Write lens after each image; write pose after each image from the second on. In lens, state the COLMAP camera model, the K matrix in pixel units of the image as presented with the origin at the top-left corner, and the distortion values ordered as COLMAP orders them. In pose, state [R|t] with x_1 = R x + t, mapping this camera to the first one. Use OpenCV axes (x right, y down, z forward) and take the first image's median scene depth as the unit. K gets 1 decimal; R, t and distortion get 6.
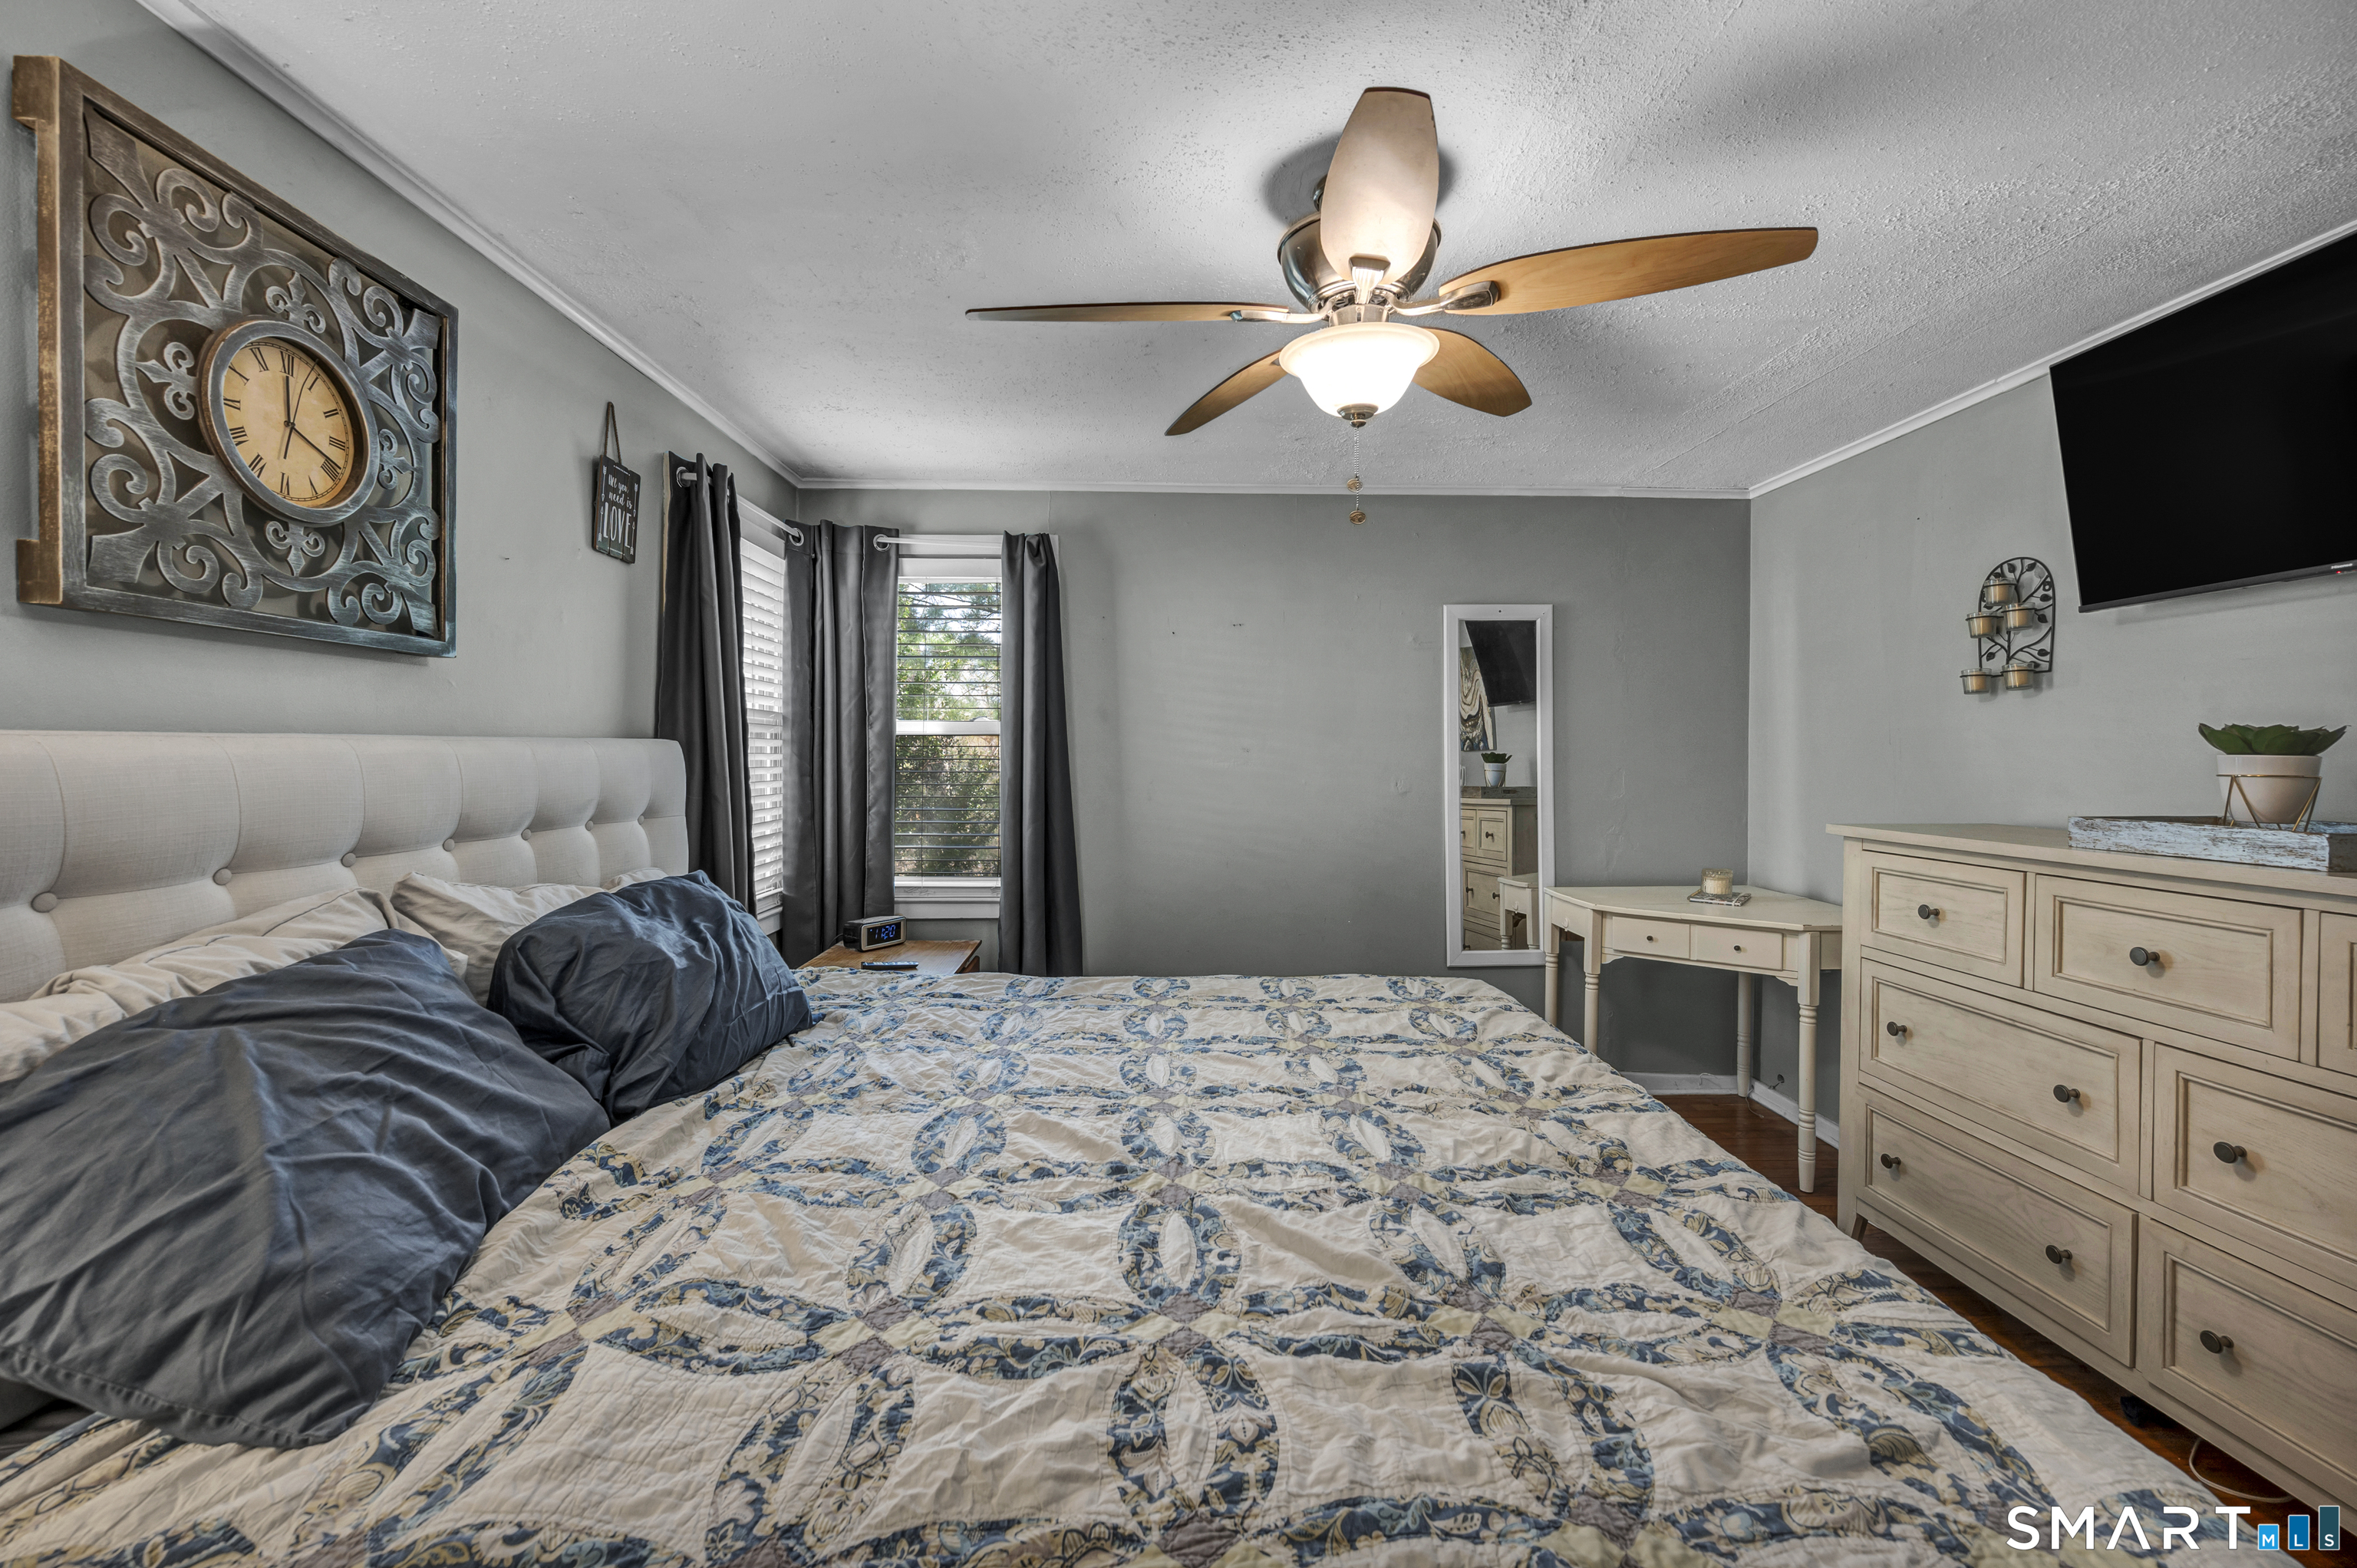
lens RADIAL K [[957.4, 0, 1180.5], [0, 957.4, 757.6], [0, 0, 1]] dist [0.000101, -0.000051]
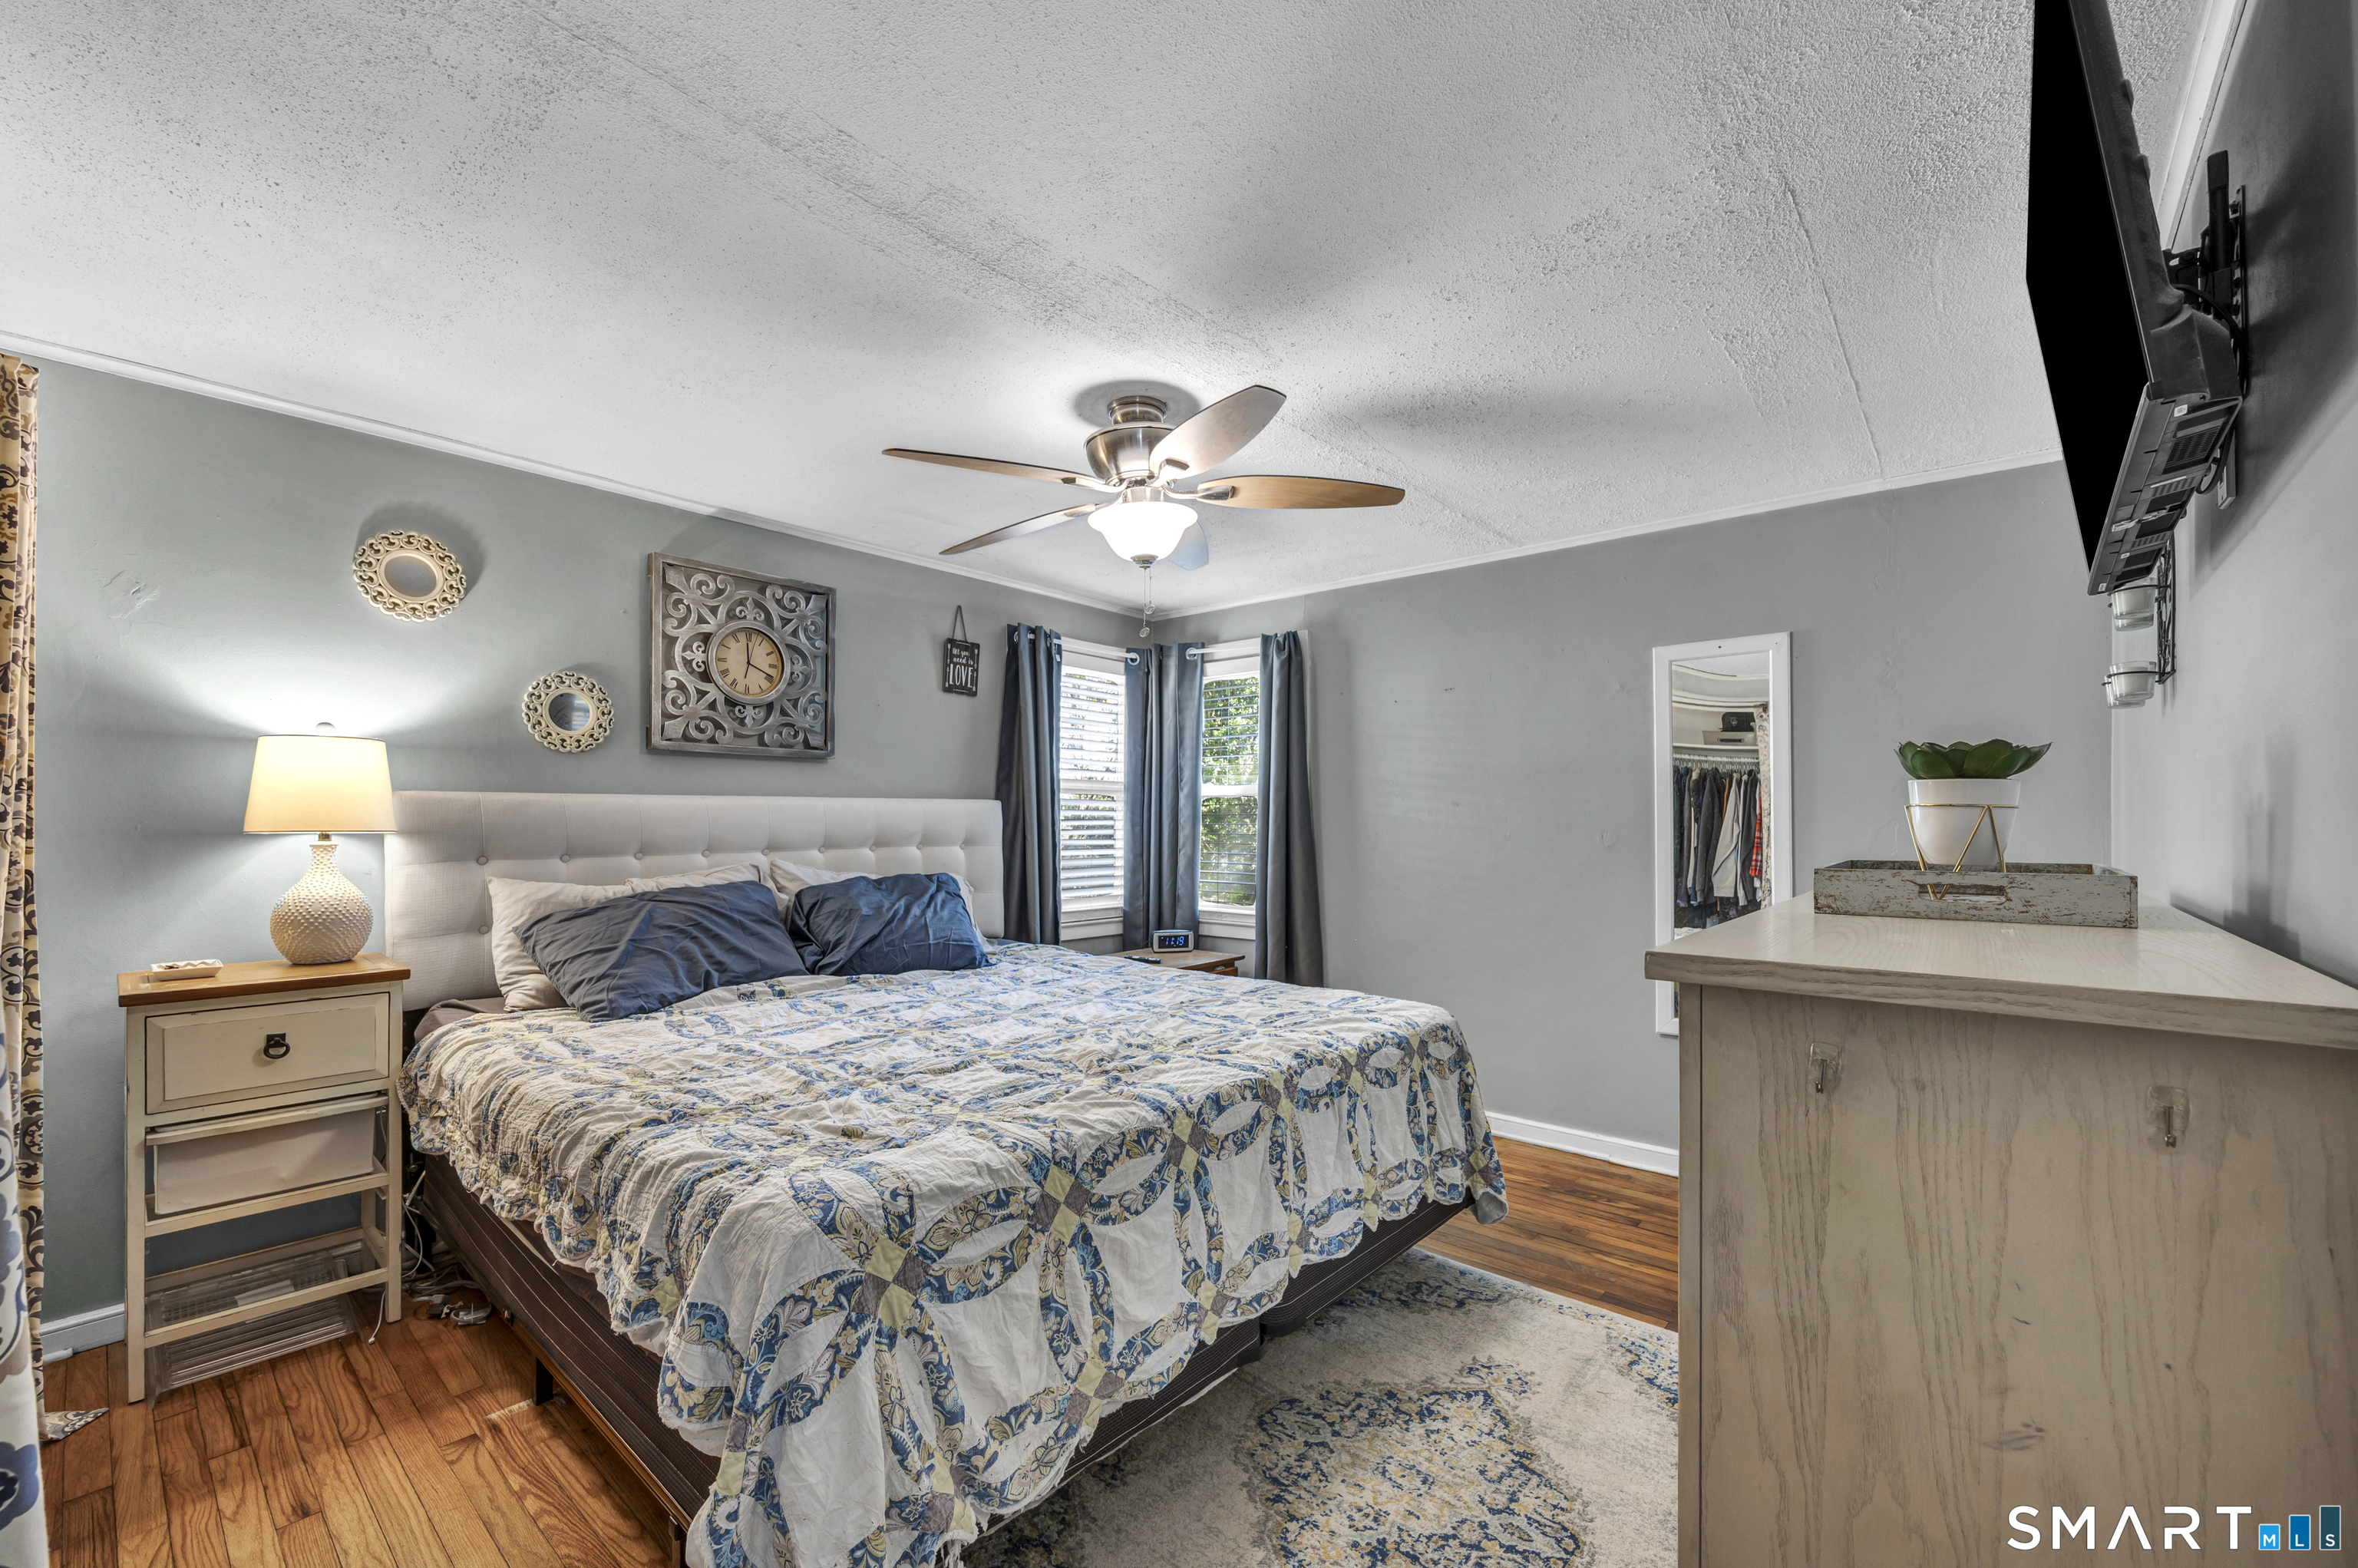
lens RADIAL K [[954.6, 0, 1183.4], [0, 954.6, 806.4], [0, 0, 1]] dist [-0.001419, -0.000328]
pose [[0.746700, -0.011300, -0.665065, 1.212139], [-0.003246, 0.999782, -0.020631, 0.038412], [0.665153, 0.017564, 0.746500, -0.017710]]
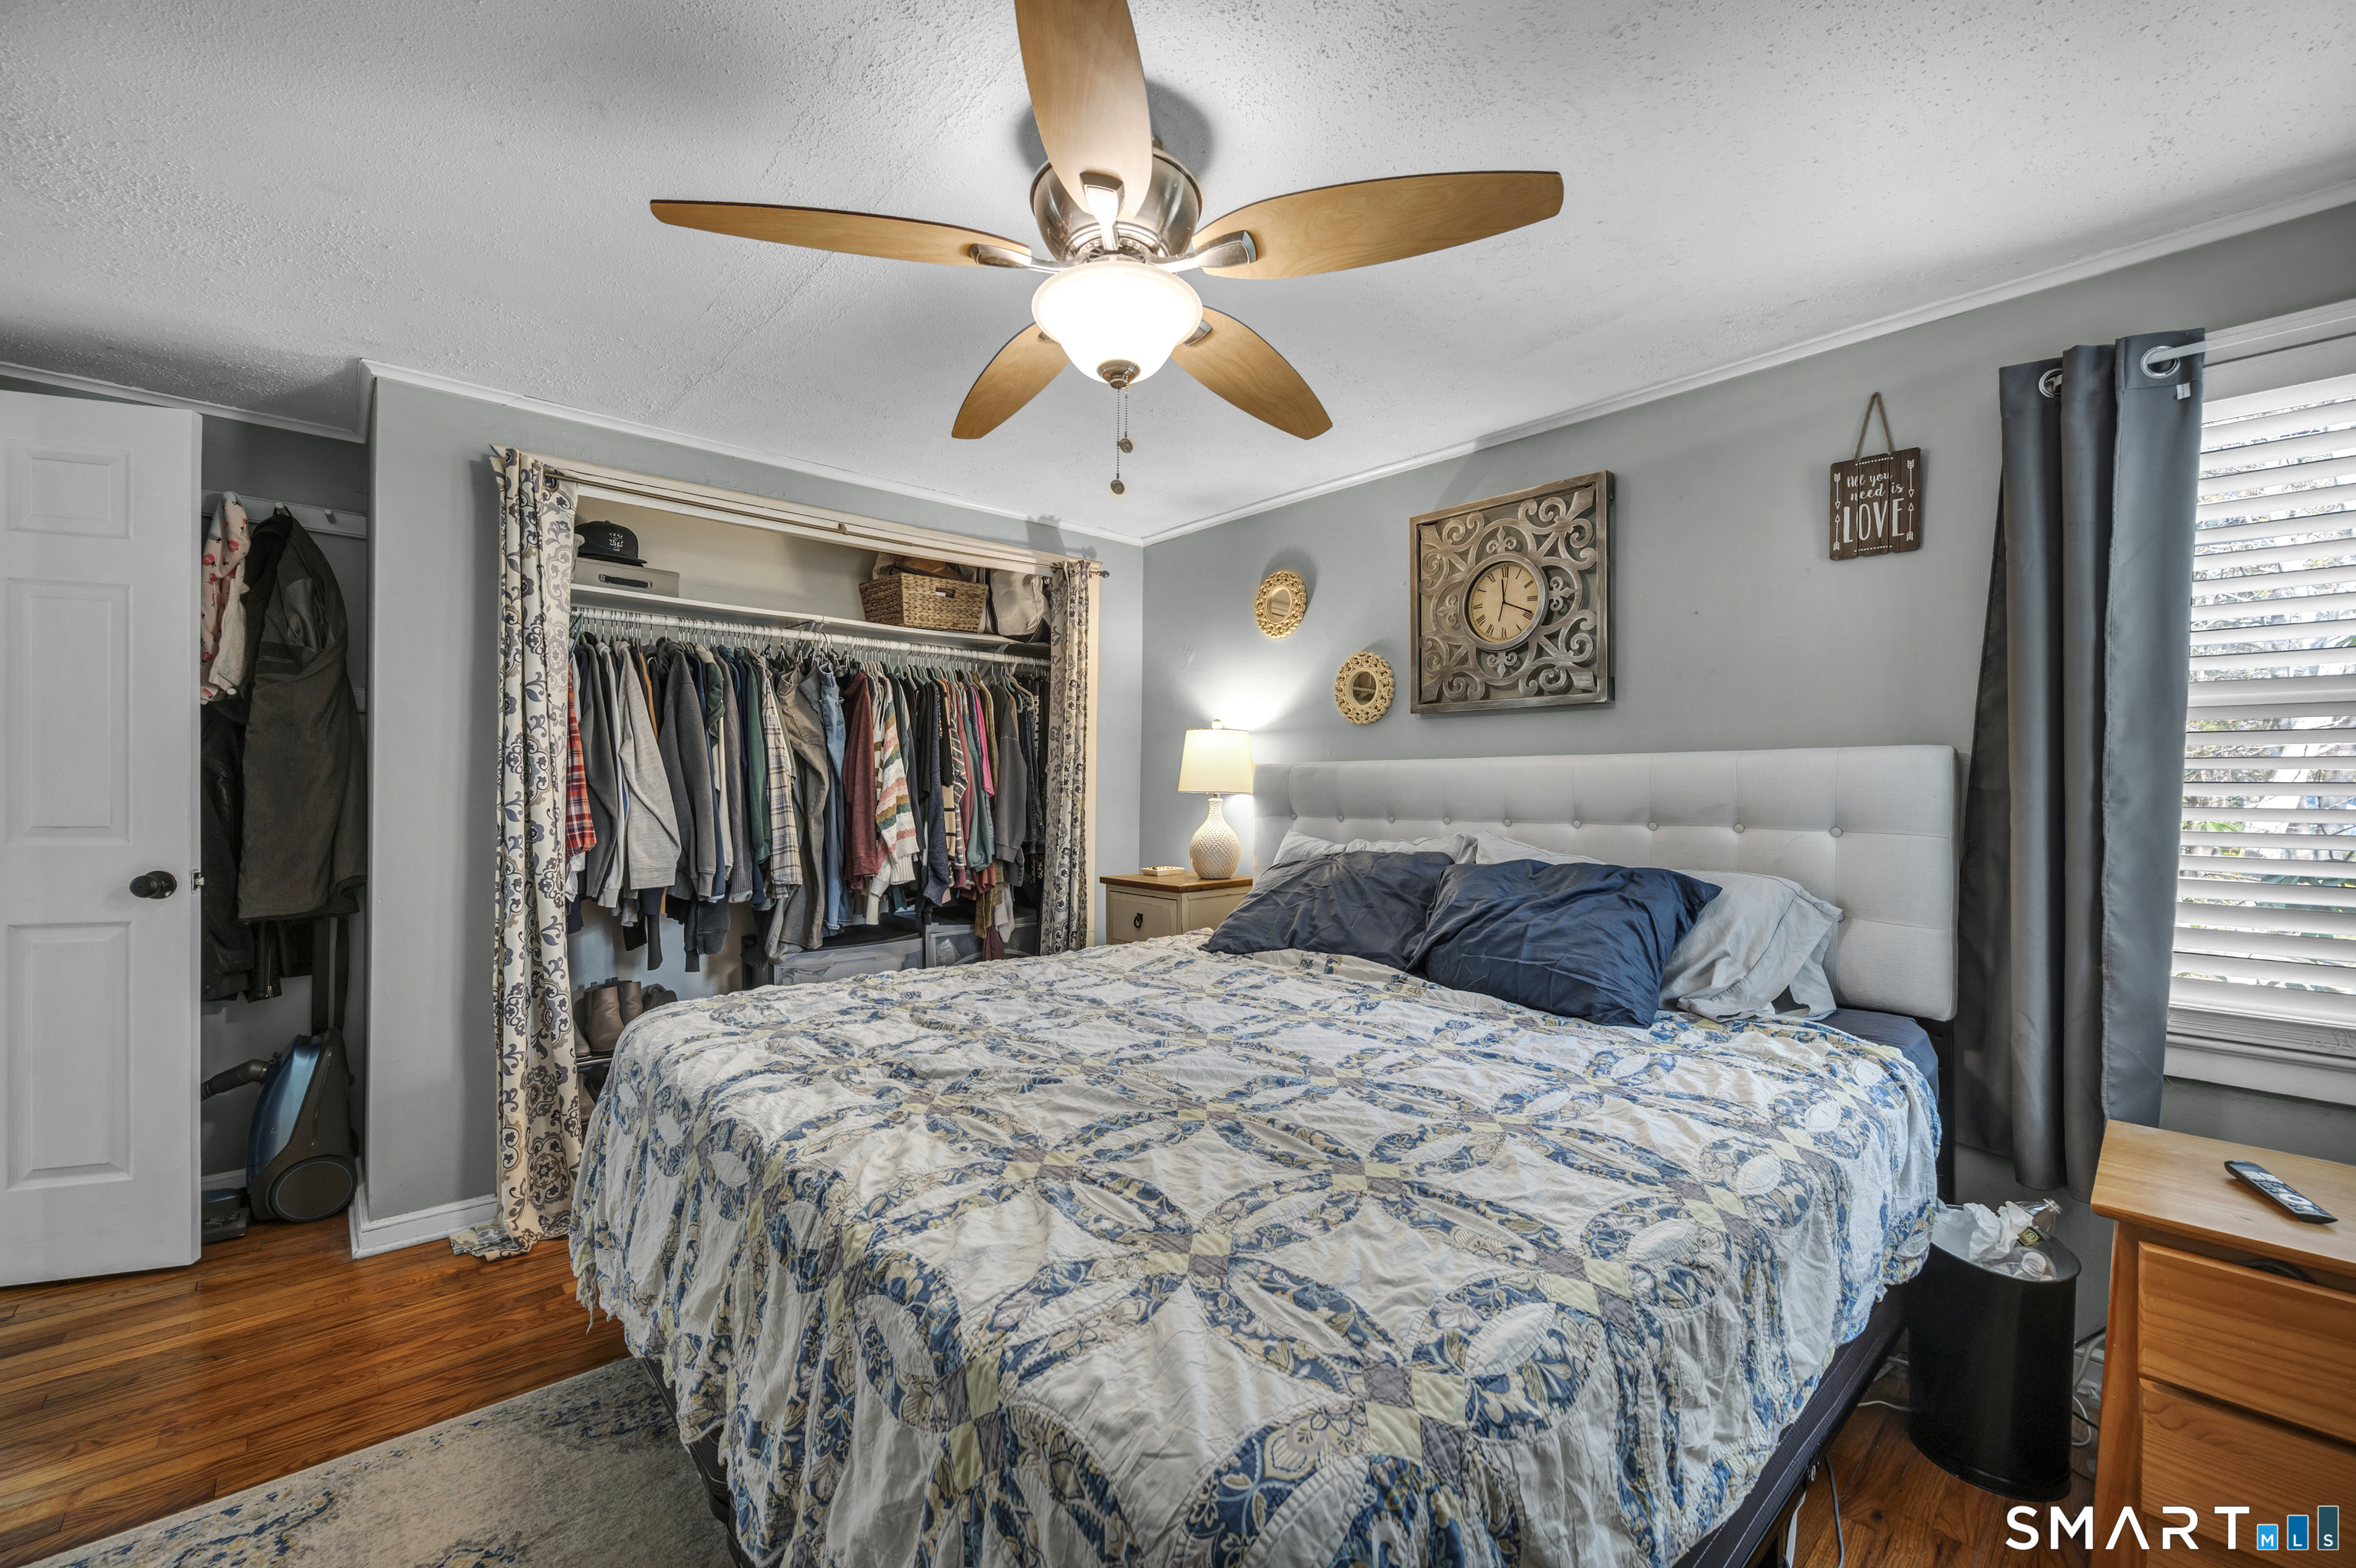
lens RADIAL K [[951.1, 0, 1189.4], [0, 951.1, 779.0], [0, 0, 1]] dist [-0.001217, -0.000118]
pose [[-0.749187, -0.009793, -0.662286, 0.760482], [-0.008717, 0.999950, -0.004925, 0.031761], [0.662301, 0.002083, -0.749235, 1.788963]]
